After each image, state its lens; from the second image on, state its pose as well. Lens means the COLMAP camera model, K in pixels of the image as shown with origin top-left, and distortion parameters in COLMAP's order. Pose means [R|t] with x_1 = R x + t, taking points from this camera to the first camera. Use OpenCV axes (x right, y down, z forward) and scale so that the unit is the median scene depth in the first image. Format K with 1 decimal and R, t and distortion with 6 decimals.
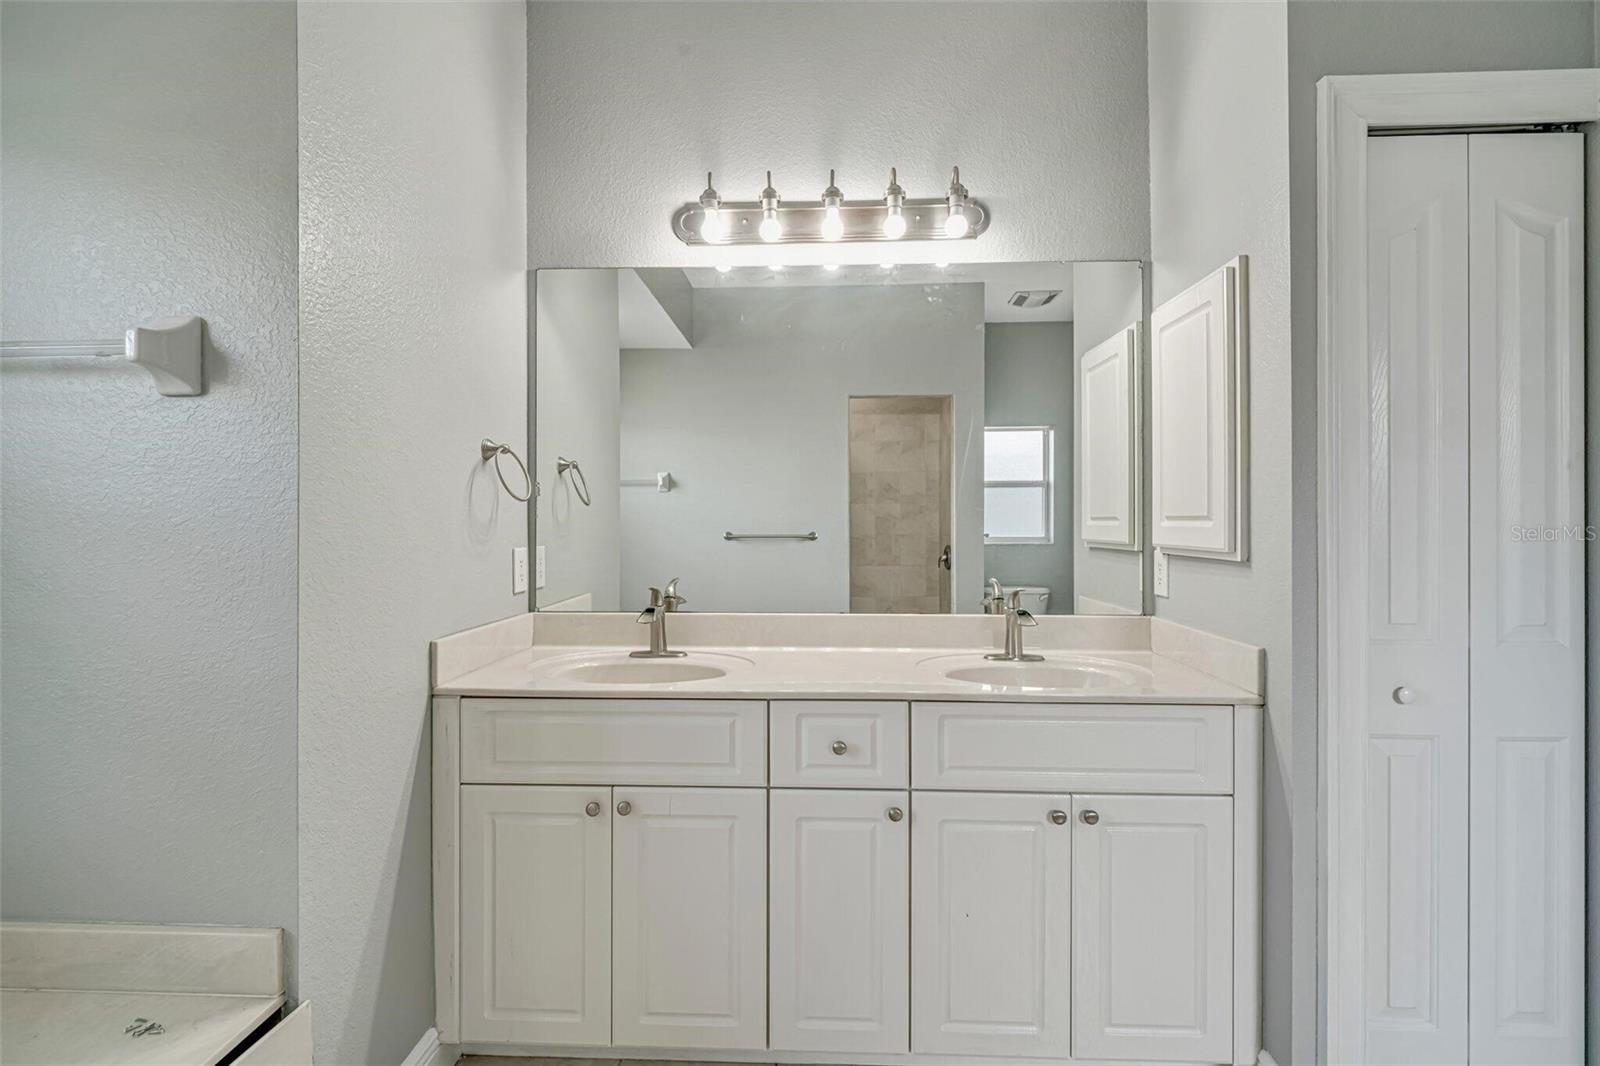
lens RADIAL K [[729.8, 0, 805.8], [0, 729.8, 518.5], [0, 0, 1]] dist [-0.000708, -0.000382]
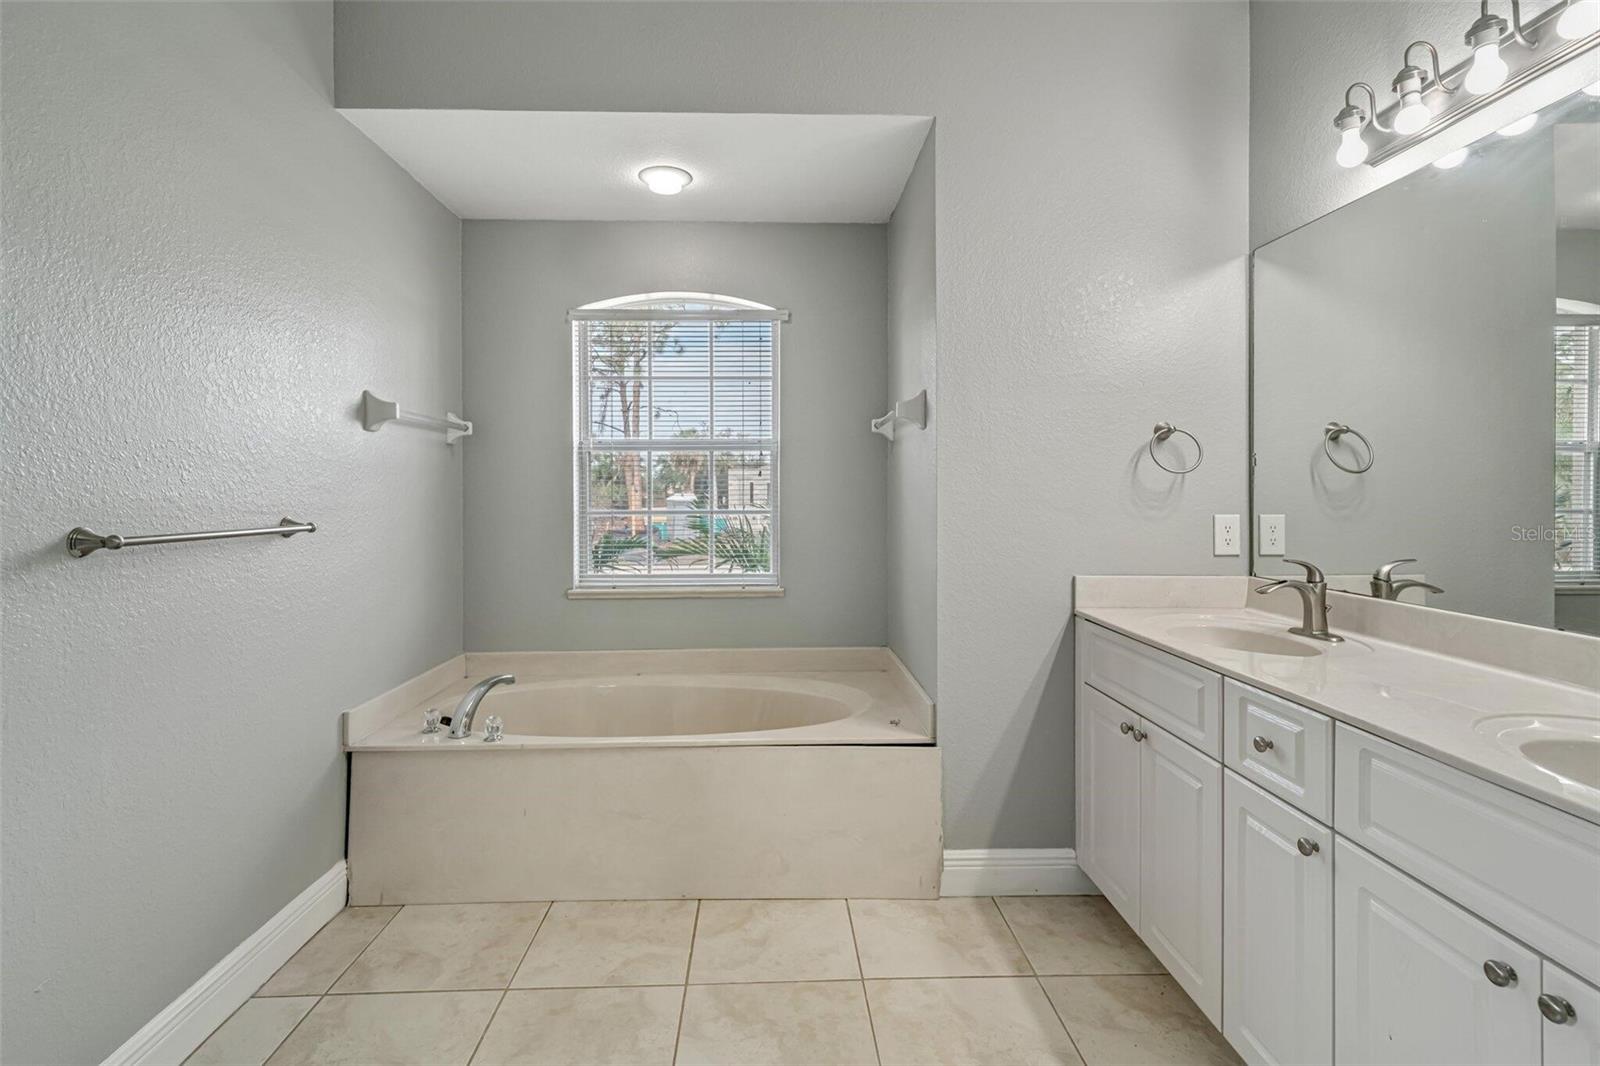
lens RADIAL K [[766.5, 0, 792.4], [0, 766.5, 490.1], [0, 0, 1]] dist [0.001495, 0.000368]
pose [[0.079737, 0.003061, -0.996811, 0.934751], [0.004318, 0.999985, 0.003416, -0.006143], [0.996807, -0.004576, 0.079722, 0.340433]]
